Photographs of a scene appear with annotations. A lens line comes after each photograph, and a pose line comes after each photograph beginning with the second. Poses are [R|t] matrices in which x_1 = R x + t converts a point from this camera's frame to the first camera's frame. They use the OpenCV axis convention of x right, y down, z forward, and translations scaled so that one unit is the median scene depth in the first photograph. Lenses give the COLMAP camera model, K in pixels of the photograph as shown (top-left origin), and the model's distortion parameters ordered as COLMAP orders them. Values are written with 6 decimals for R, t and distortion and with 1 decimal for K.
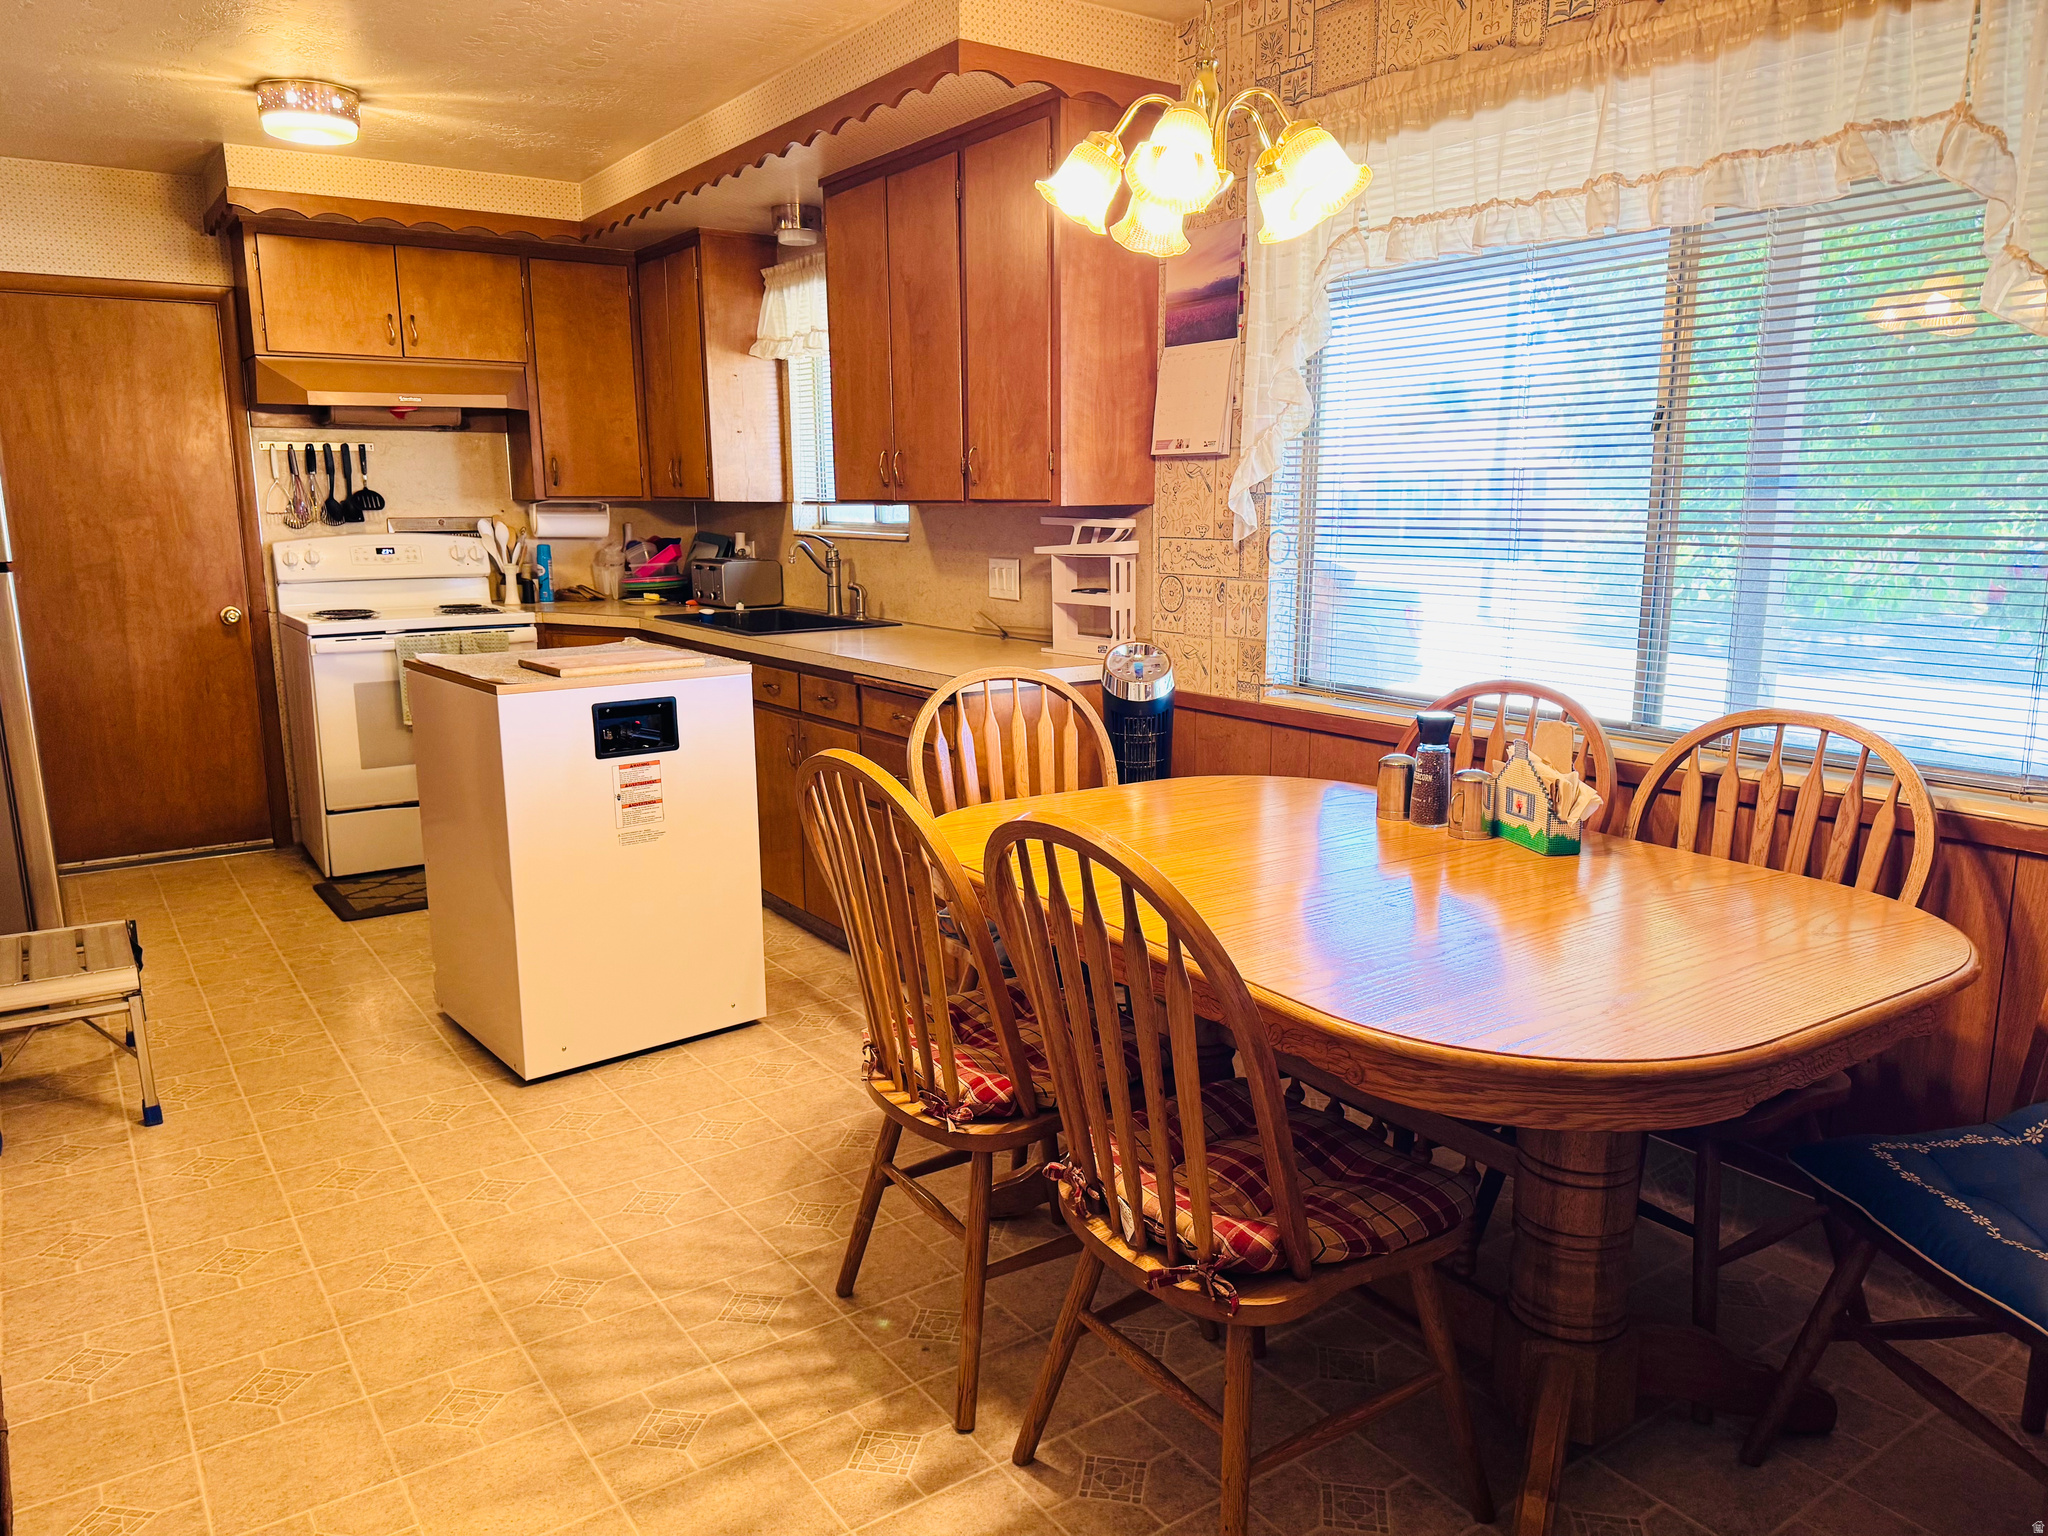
lens RADIAL K [[1443.0, 0, 1024.0], [0, 1443.0, 768.0], [0, 0, 1]] dist [0.006877, -0.002278]
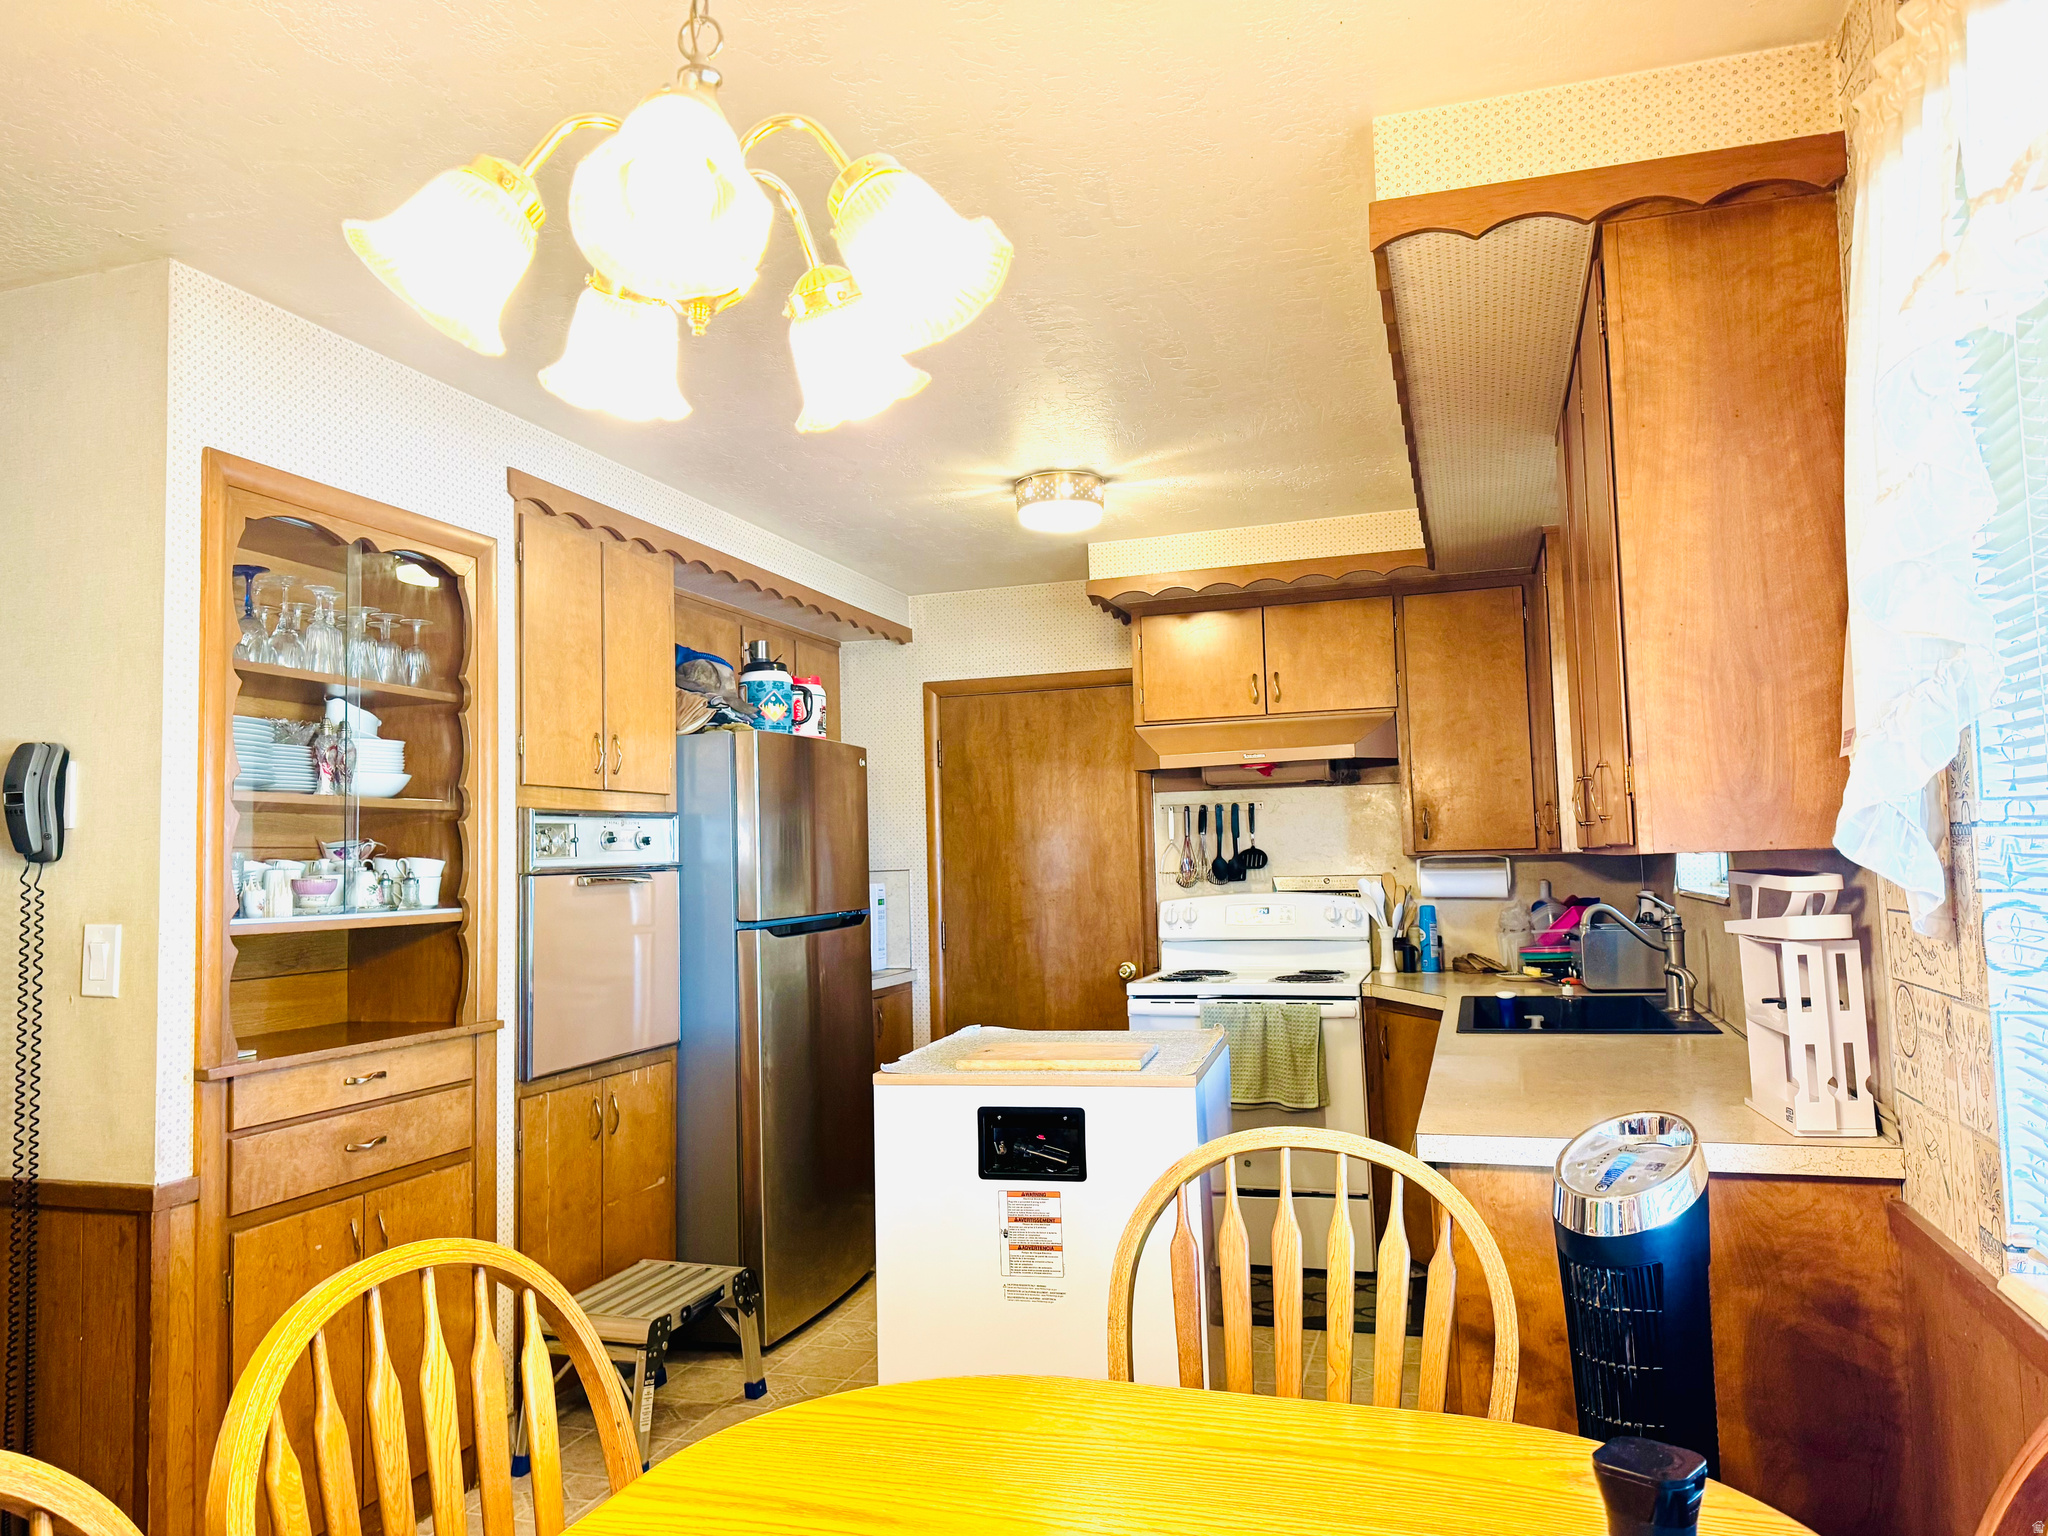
lens RADIAL K [[1414.7, 0, 1022.3], [0, 1414.7, 715.1], [0, 0, 1]] dist [0.011907, 0.002428]
pose [[0.609782, -0.096376, -0.786688, 0.224479], [-0.125686, 0.968260, -0.216043, -0.054802], [0.782540, 0.230615, 0.578314, 0.312684]]
